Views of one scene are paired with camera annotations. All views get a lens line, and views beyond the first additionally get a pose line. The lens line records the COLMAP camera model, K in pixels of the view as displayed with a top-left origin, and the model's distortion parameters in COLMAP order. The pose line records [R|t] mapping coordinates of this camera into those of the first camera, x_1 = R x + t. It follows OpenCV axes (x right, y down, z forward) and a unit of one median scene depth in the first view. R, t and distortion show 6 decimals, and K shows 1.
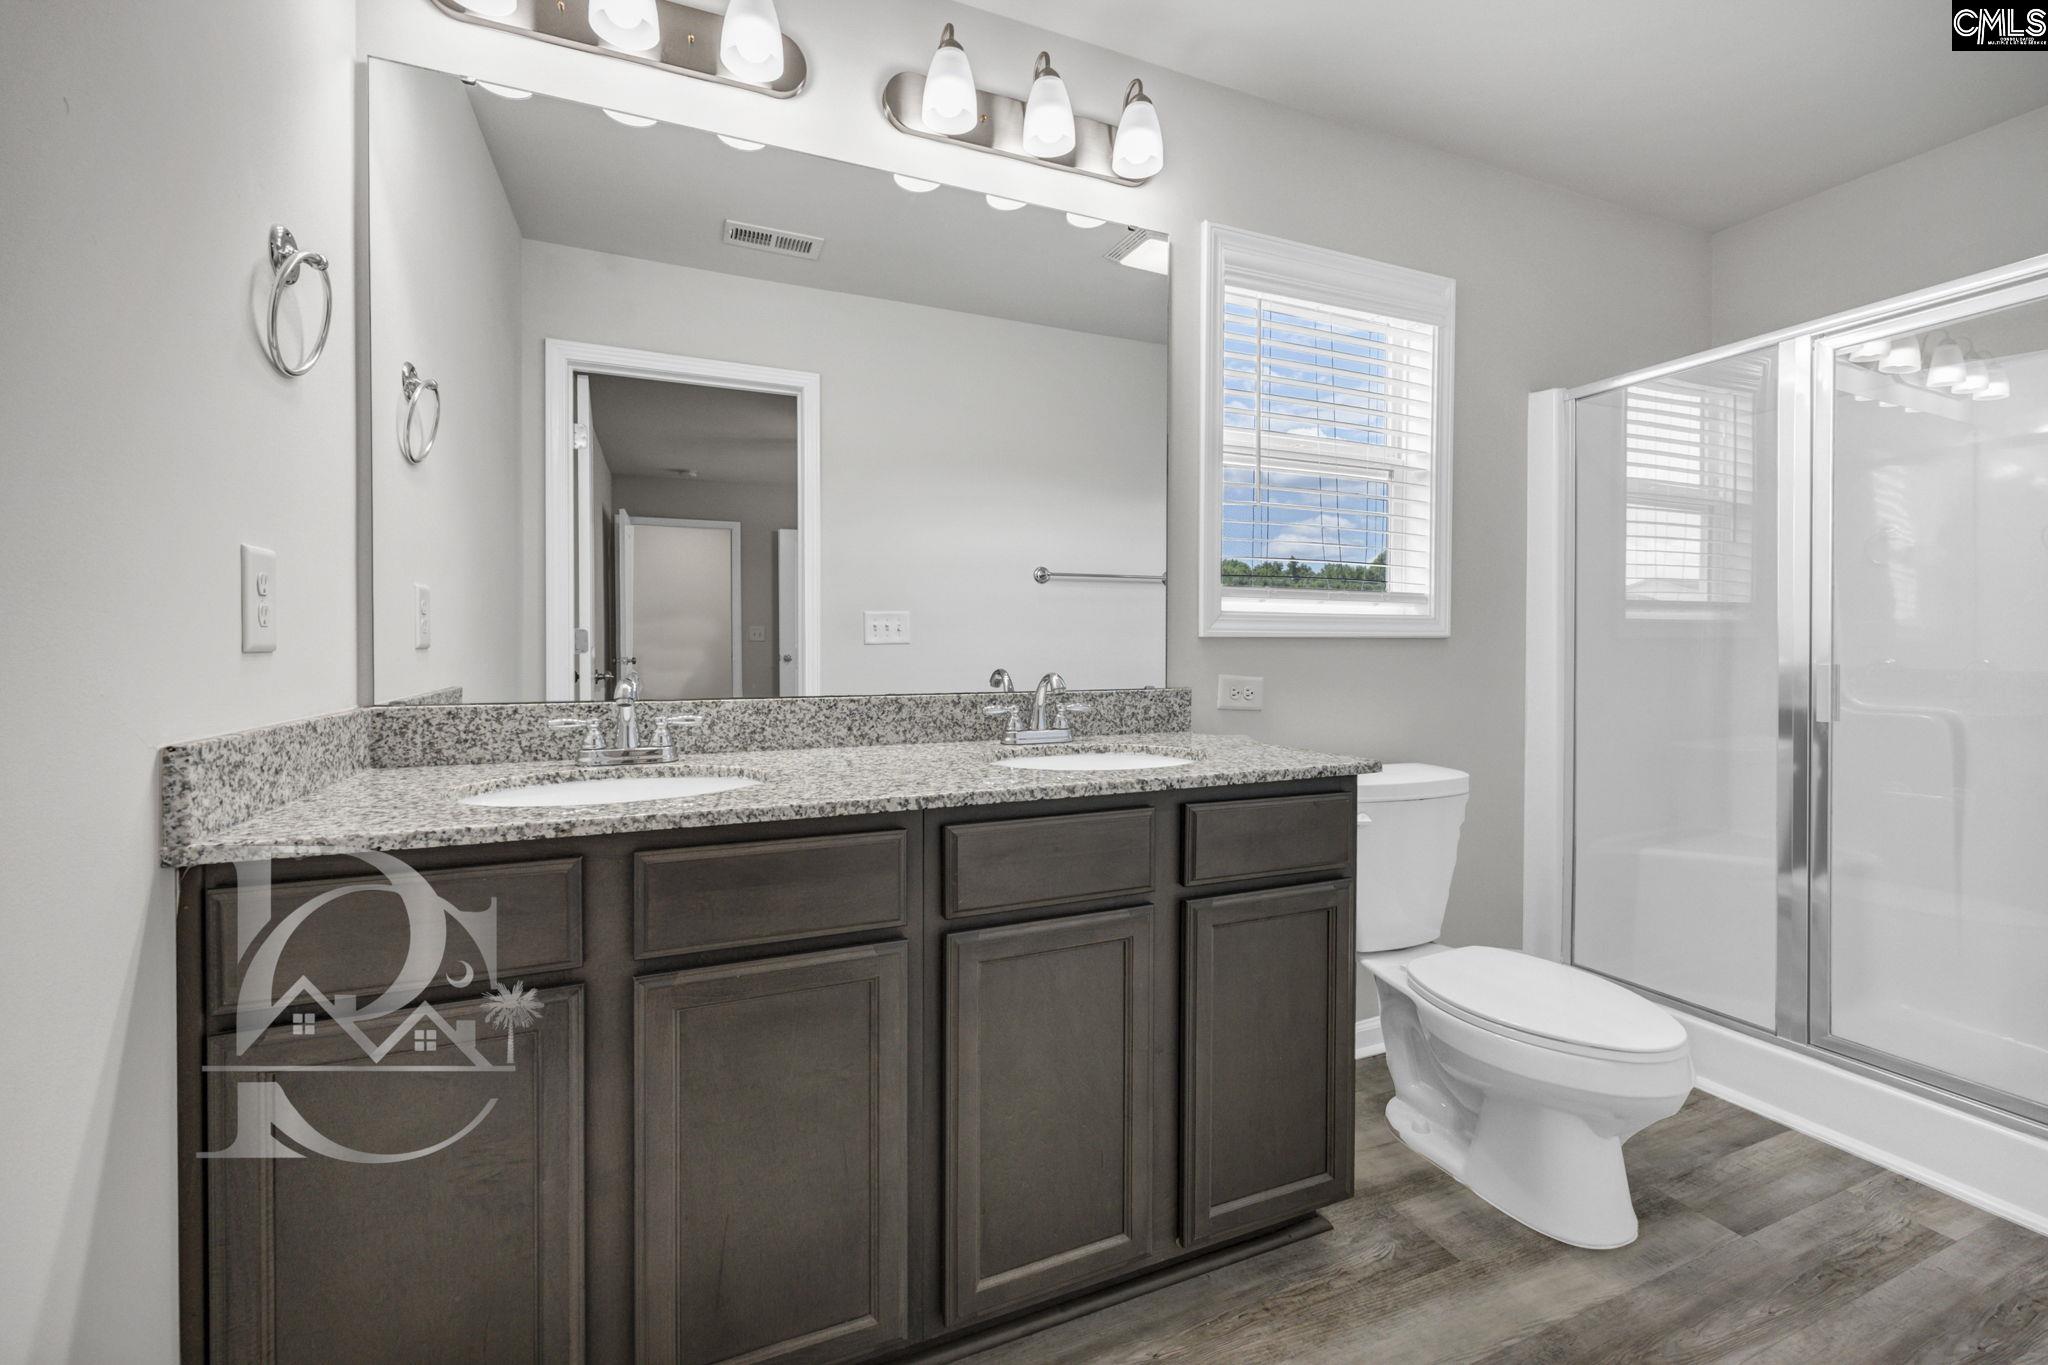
lens RADIAL K [[788.4, 0, 1037.7], [0, 788.4, 669.5], [0, 0, 1]] dist [-0.001331, -0.000176]
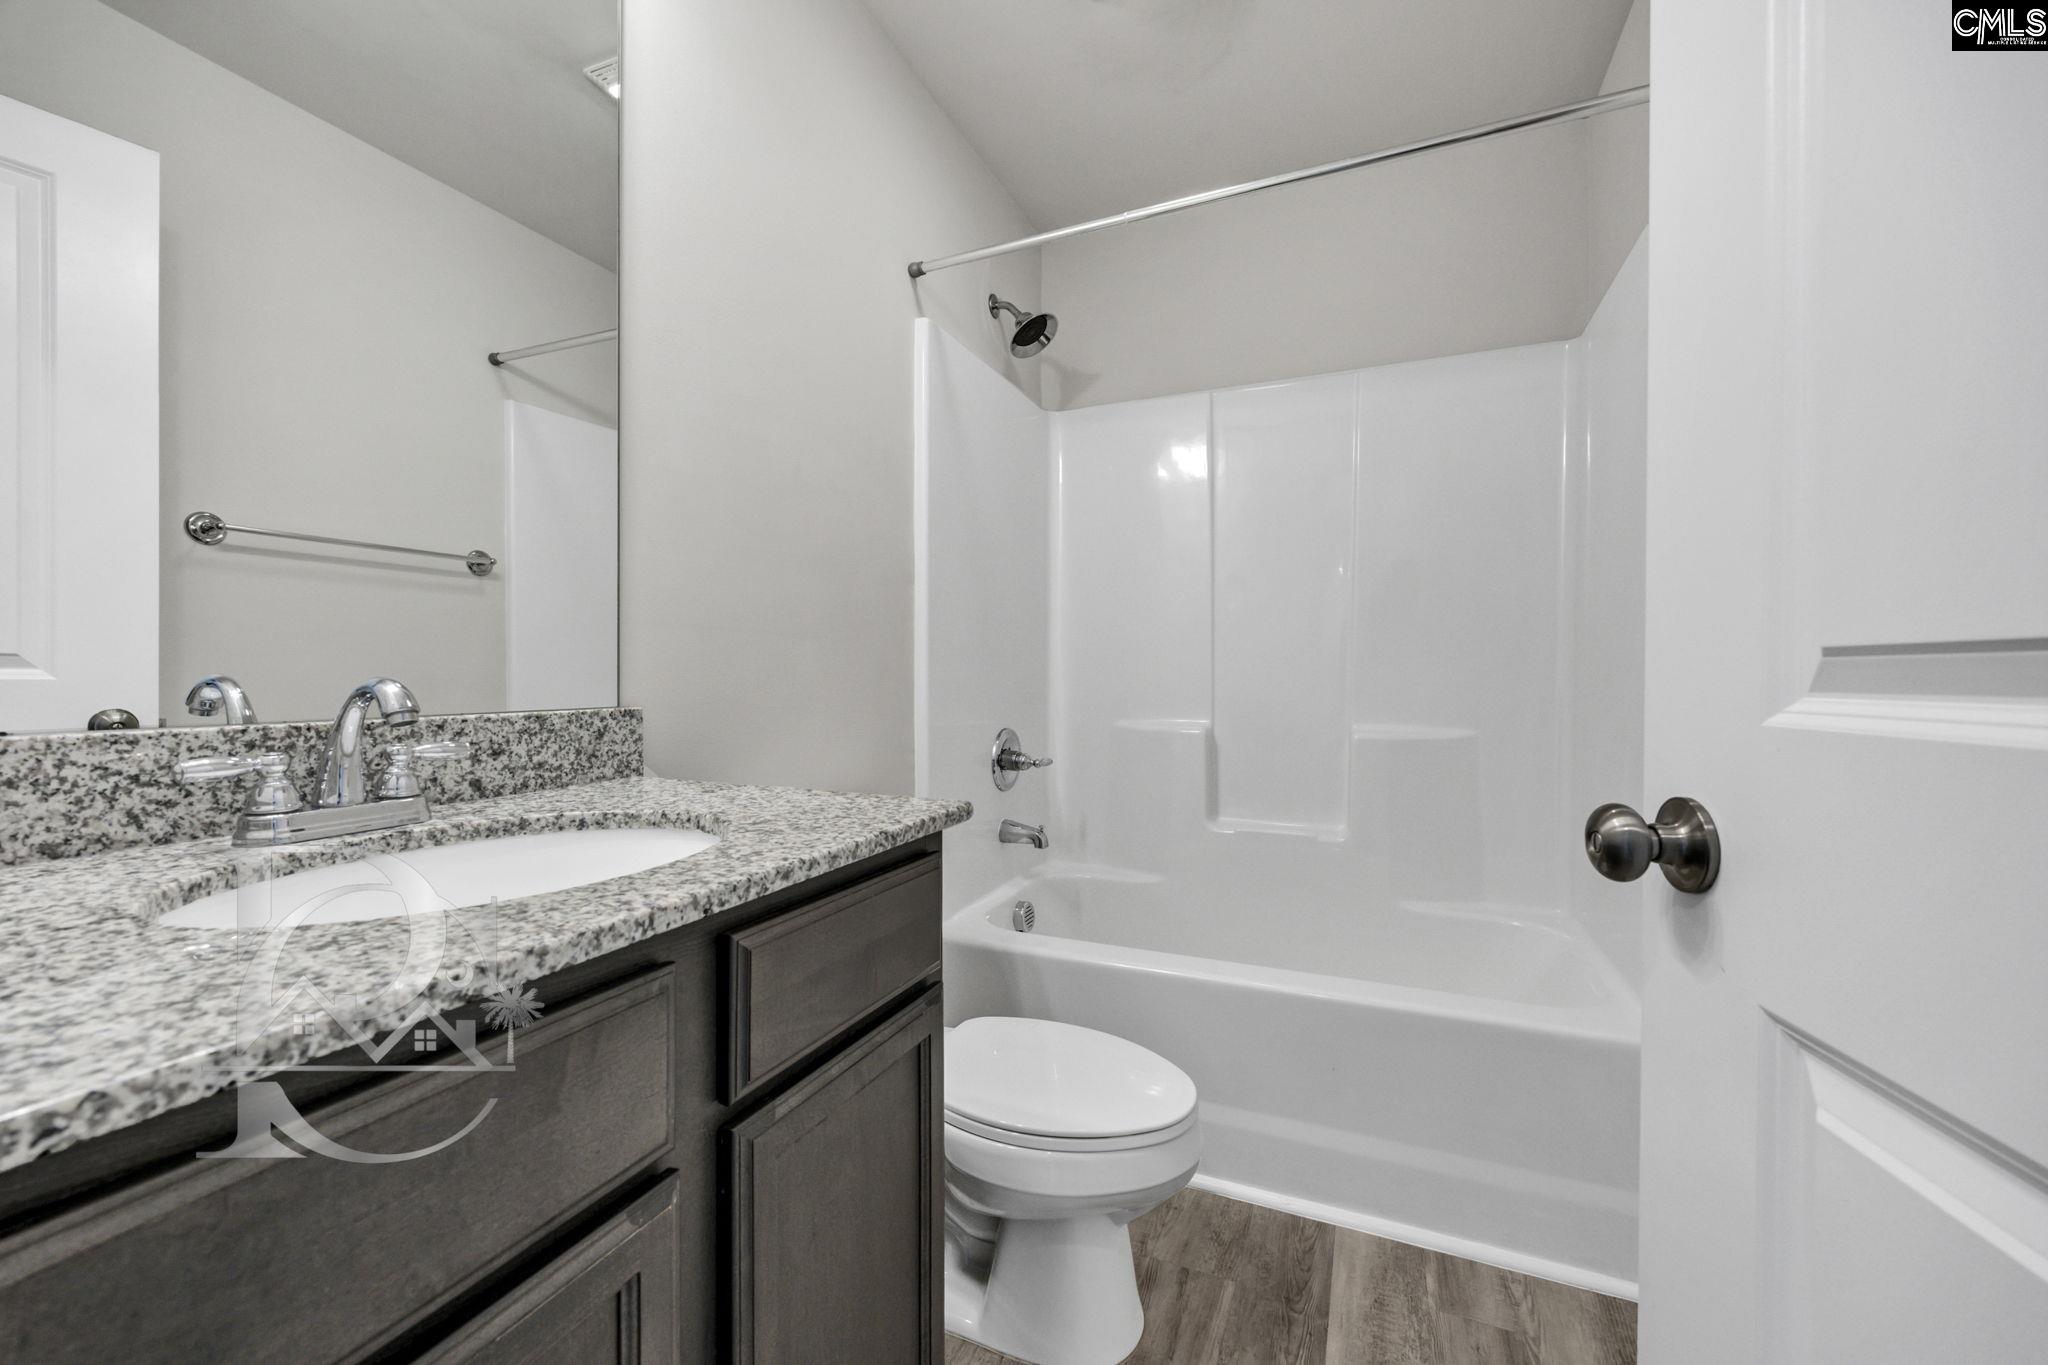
lens RADIAL K [[788.4, 0, 1037.7], [0, 788.4, 669.5], [0, 0, 1]] dist [-0.001331, -0.000176]
pose [[0.753055, 0.003427, 0.657949, 0.003057], [0.014292, 0.999665, -0.021565, 0.007479], [-0.657802, 0.025643, 0.752754, 0.241902]]
